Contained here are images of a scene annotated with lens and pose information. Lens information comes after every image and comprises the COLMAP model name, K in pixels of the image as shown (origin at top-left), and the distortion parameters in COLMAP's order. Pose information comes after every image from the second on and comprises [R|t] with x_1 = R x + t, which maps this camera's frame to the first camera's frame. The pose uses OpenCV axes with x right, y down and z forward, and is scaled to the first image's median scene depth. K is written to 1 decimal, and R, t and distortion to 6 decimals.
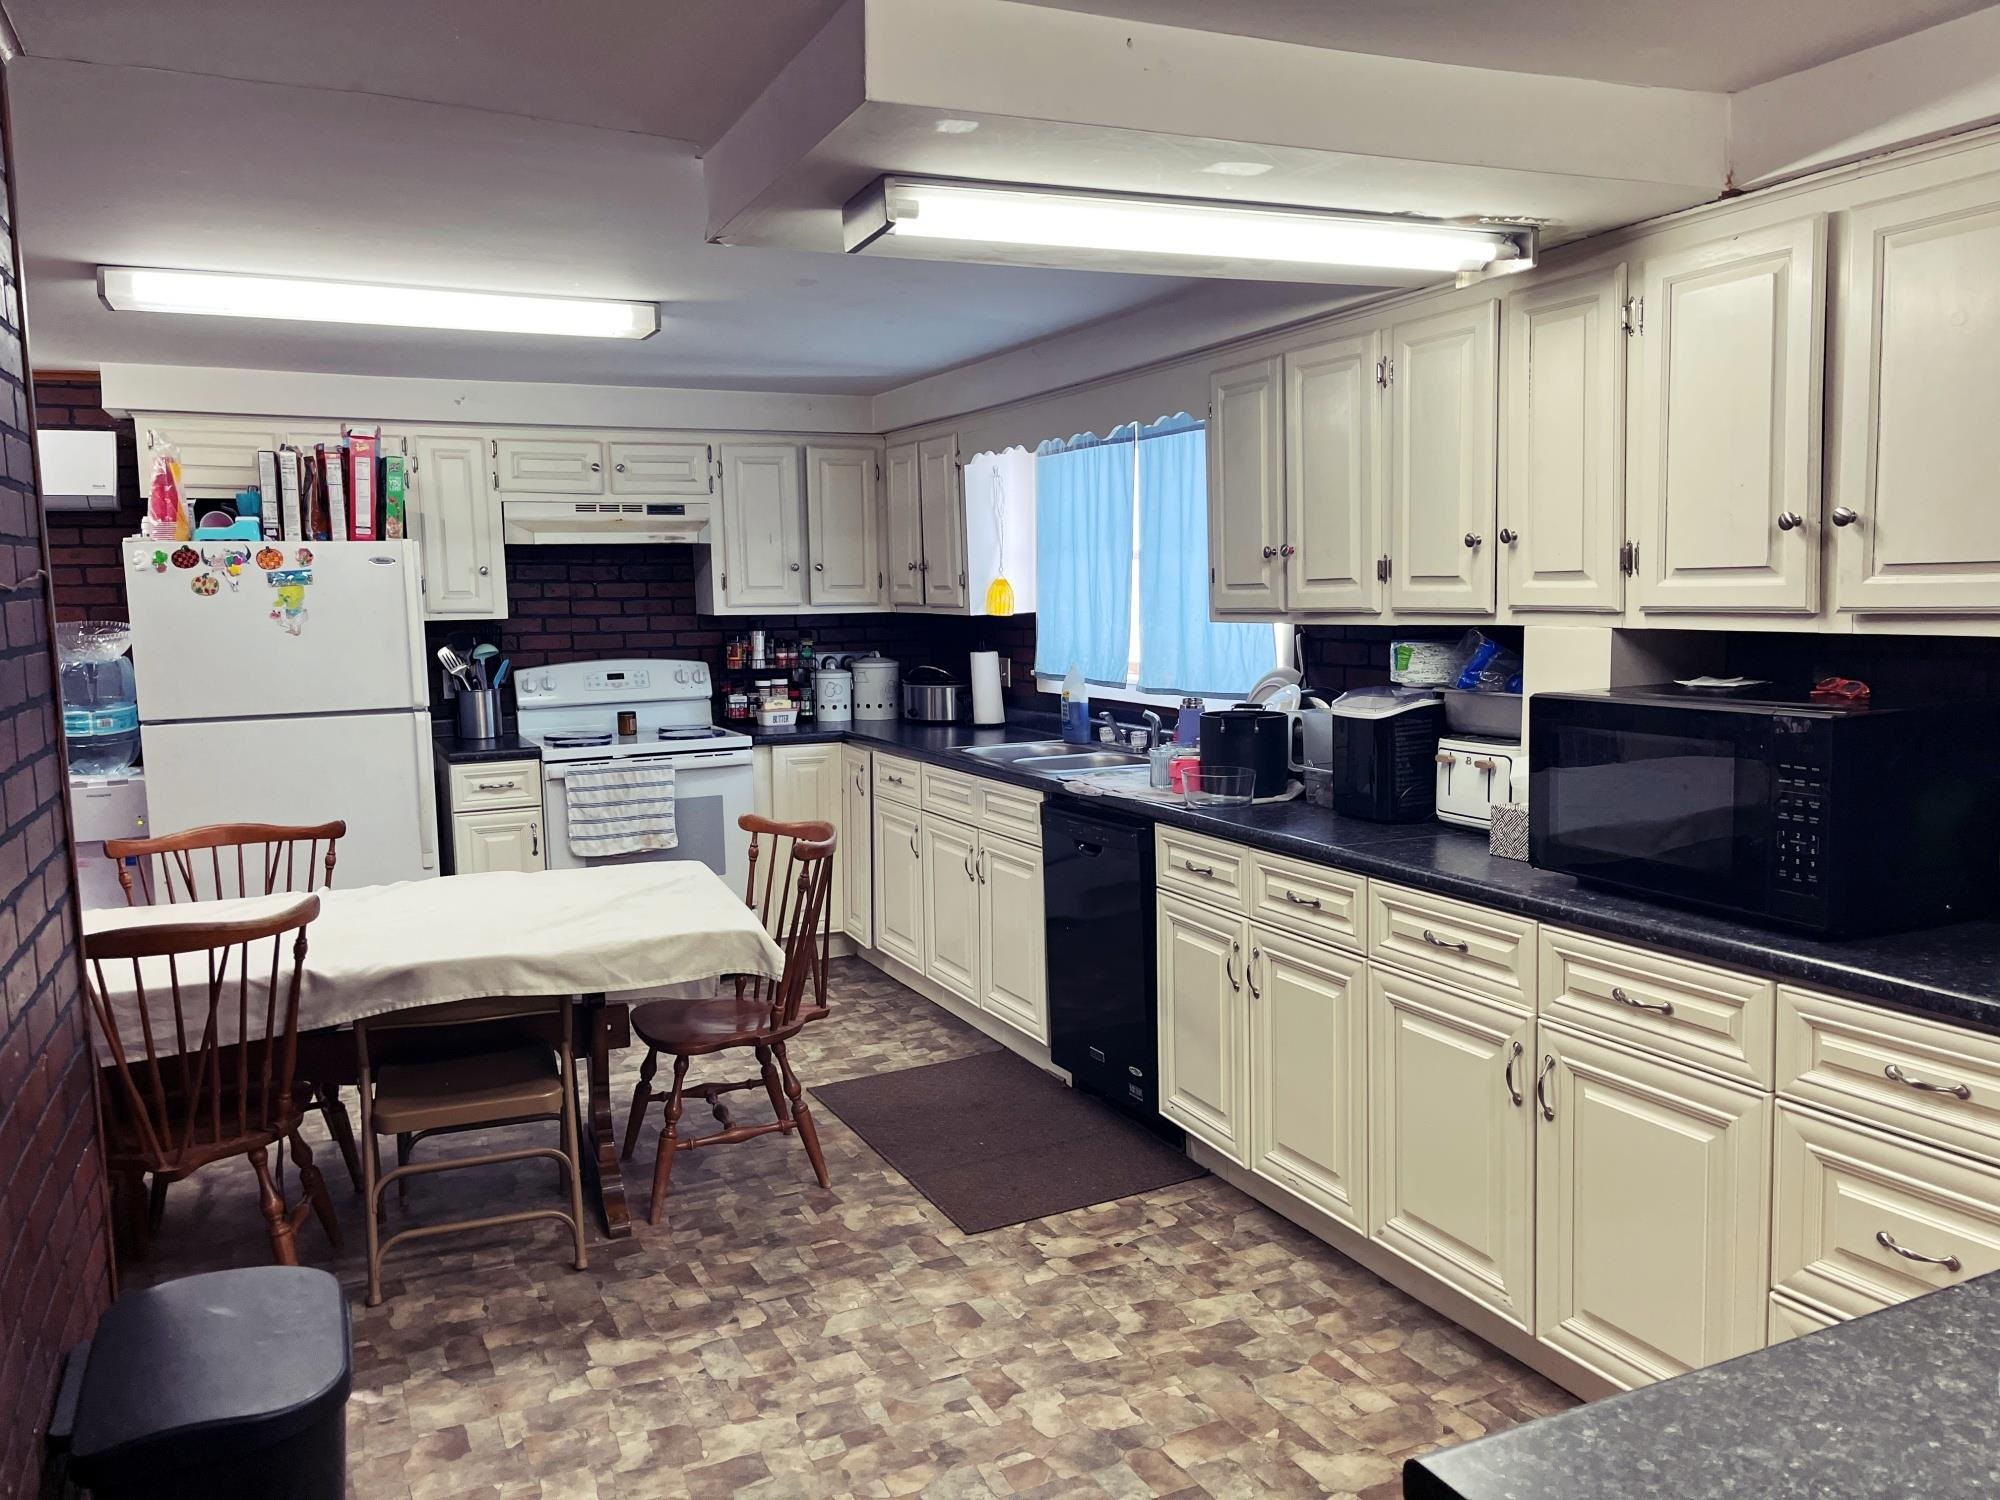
lens RADIAL K [[1510.8, 0, 1007.7], [0, 1510.8, 755.0], [0, 0, 1]] dist [0.042374, -0.030486]
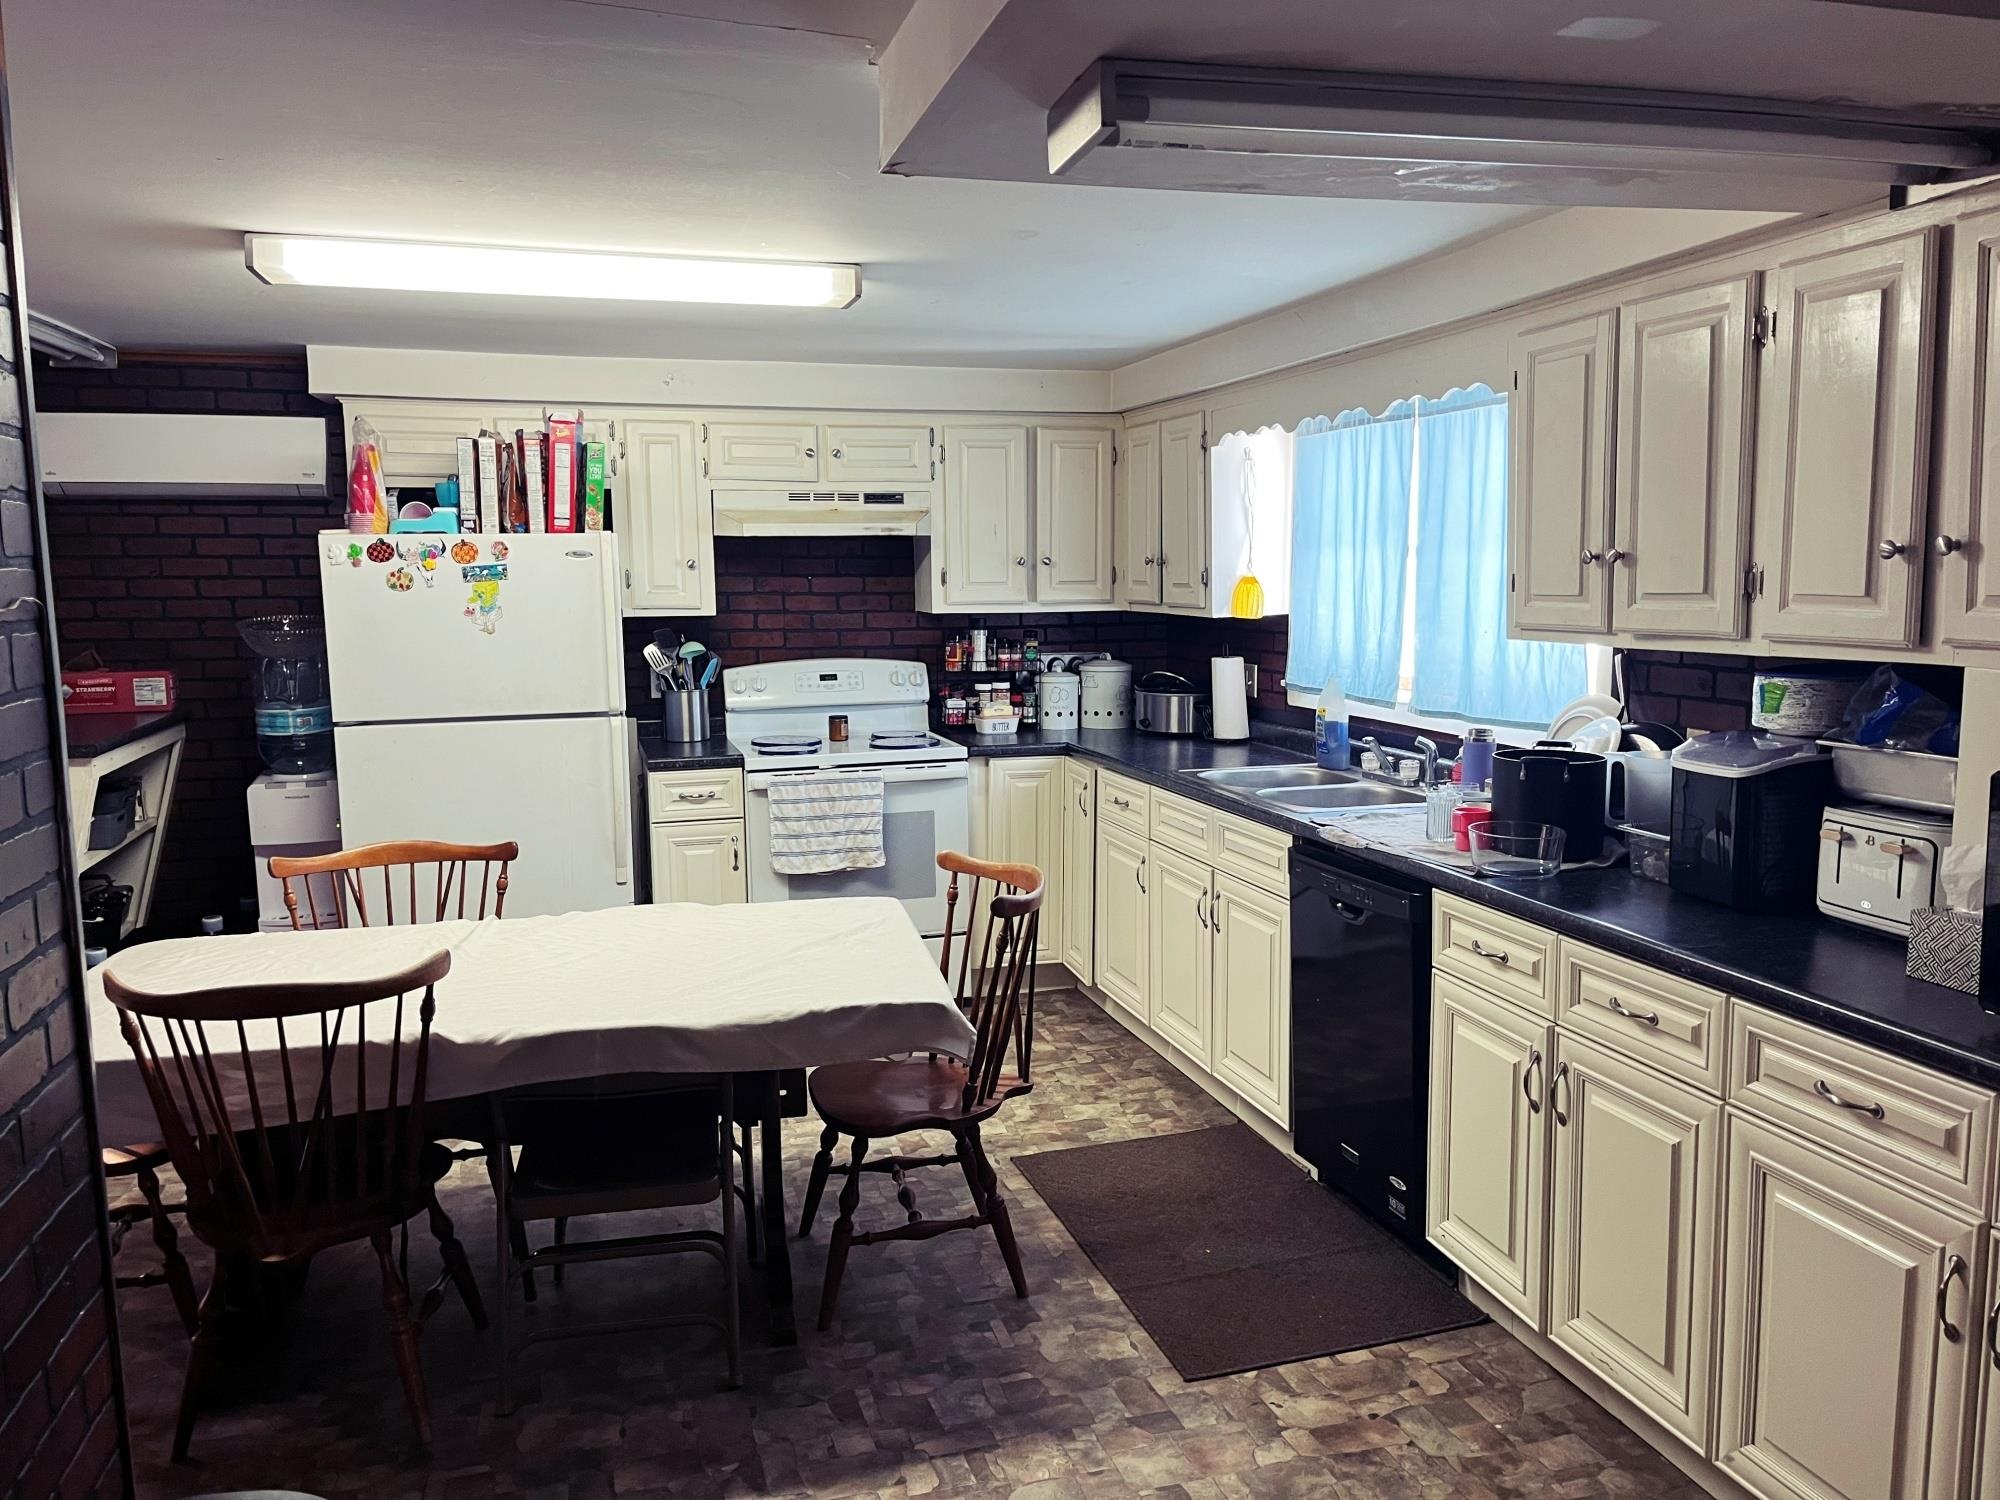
lens RADIAL K [[1510.8, 0, 1007.7], [0, 1510.8, 755.0], [0, 0, 1]] dist [0.042374, -0.030486]
pose [[0.986778, 0.028167, -0.159610, 0.000096], [-0.025939, 0.999535, 0.016027, -0.027395], [0.159987, -0.011675, 0.987050, 0.125358]]
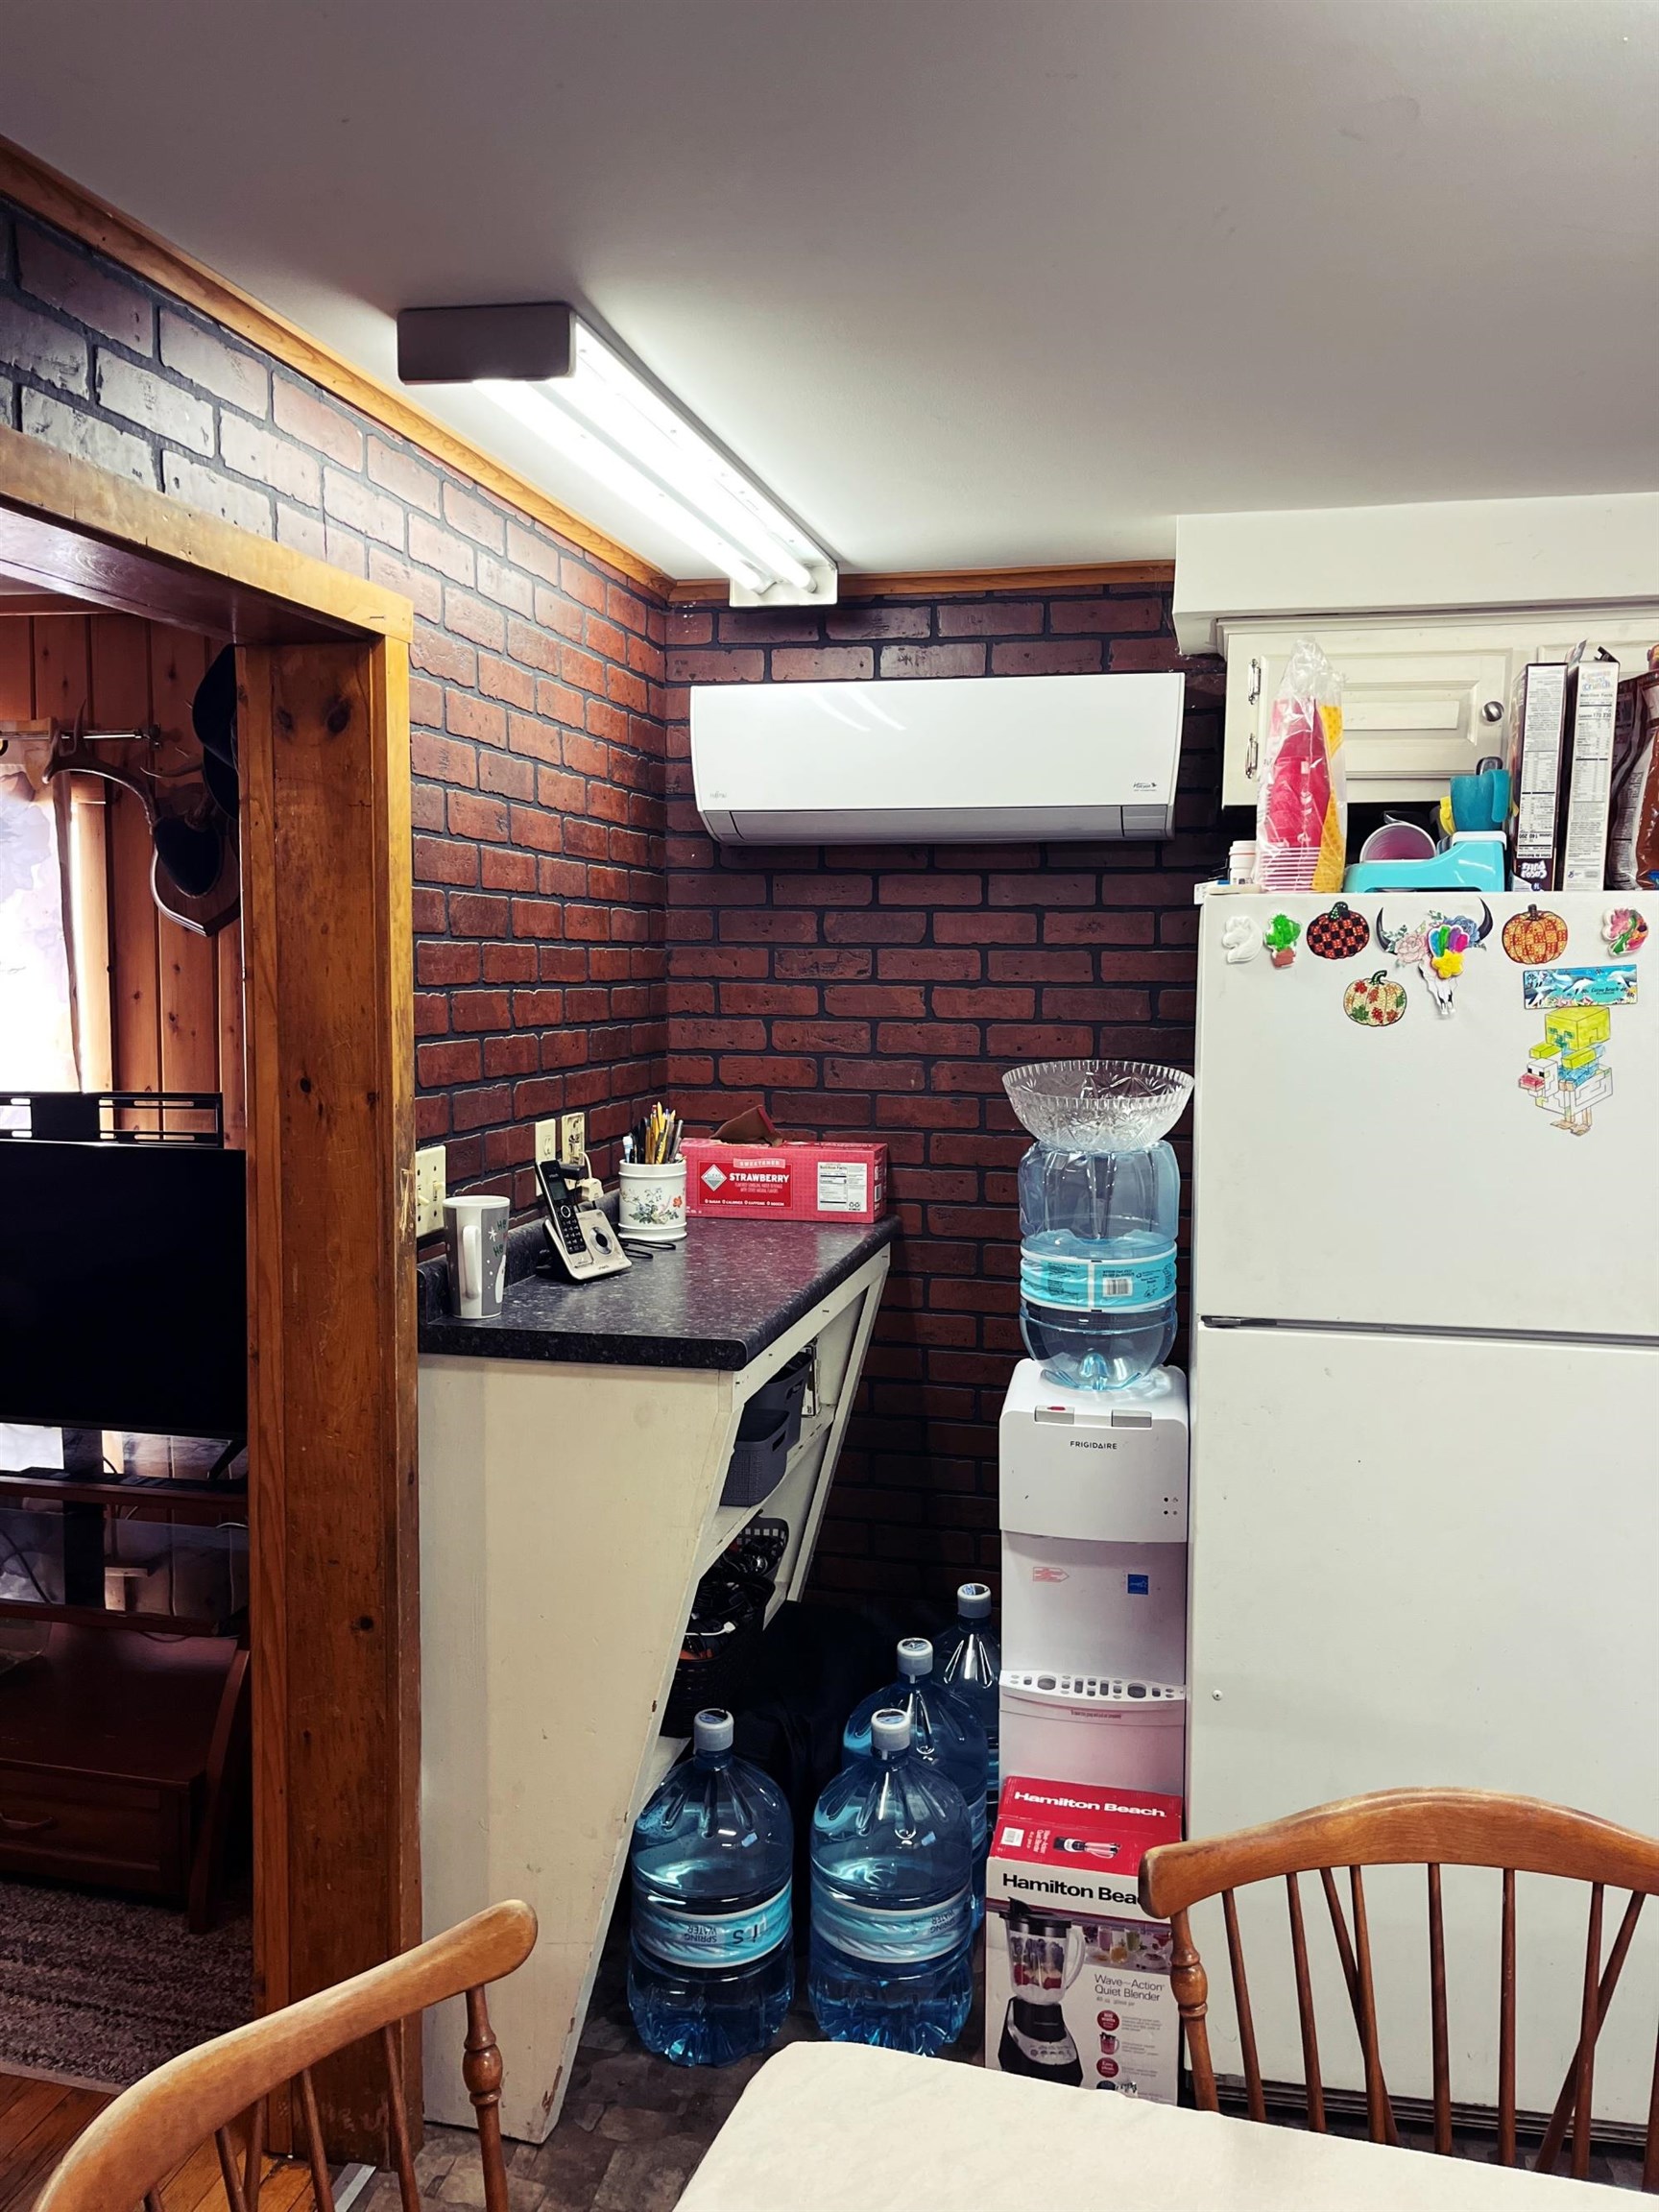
lens RADIAL K [[1659.5, 0, 830.6], [0, 1659.5, 1087.1], [0, 0, 1]] dist [0.106233, -0.150688]
pose [[0.783115, 0.068594, -0.618082, -0.357394], [-0.091204, 0.995819, -0.005042, -0.072036], [0.615152, 0.060320, 0.786098, 0.555611]]
